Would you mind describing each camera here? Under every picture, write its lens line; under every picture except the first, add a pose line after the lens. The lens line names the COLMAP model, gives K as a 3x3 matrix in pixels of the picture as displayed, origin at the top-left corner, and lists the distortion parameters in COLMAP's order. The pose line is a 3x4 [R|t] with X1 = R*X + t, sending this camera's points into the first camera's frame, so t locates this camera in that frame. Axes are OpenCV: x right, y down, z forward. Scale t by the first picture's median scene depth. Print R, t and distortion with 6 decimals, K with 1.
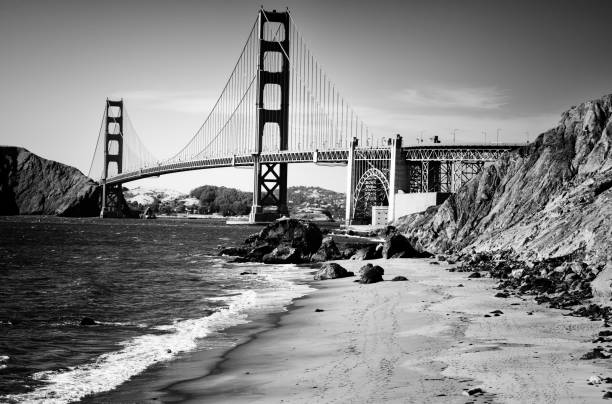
lens RADIAL K [[1452.1, 0, 304.8], [0, 1452.1, 203.8], [0, 0, 1]] dist [-0.238947, 0.000000]
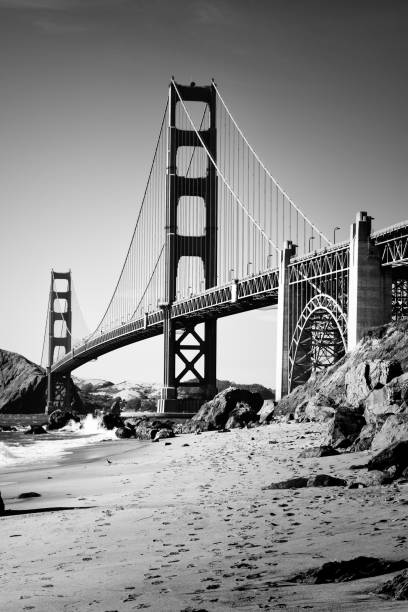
lens RADIAL K [[1412.1, 0, 203.6], [0, 1412.1, 304.6], [0, 0, 1]] dist [-0.207170, 0.000000]
pose [[0.996005, -0.020089, -0.087012, 0.036273], [0.014014, 0.997457, -0.069874, 0.008606], [0.088194, 0.068376, 0.993754, 0.383541]]
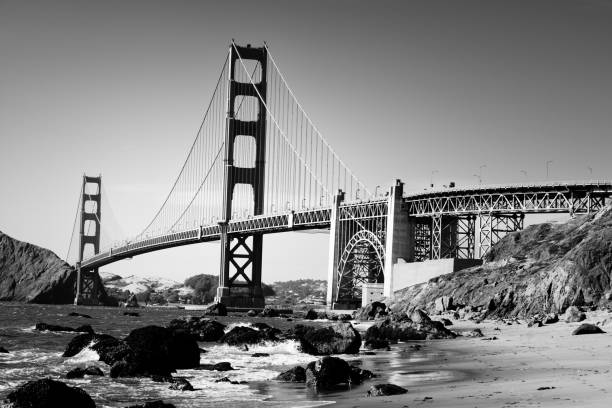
lens RADIAL K [[1412.1, 0, 308.0], [0, 1412.1, 206.3], [0, 0, 1]] dist [-0.207170, 0.000000]
pose [[0.999946, 0.008898, -0.005426, 0.017099], [-0.009233, 0.997829, -0.065207, 0.006986], [0.004834, 0.065253, 0.997857, 0.221466]]
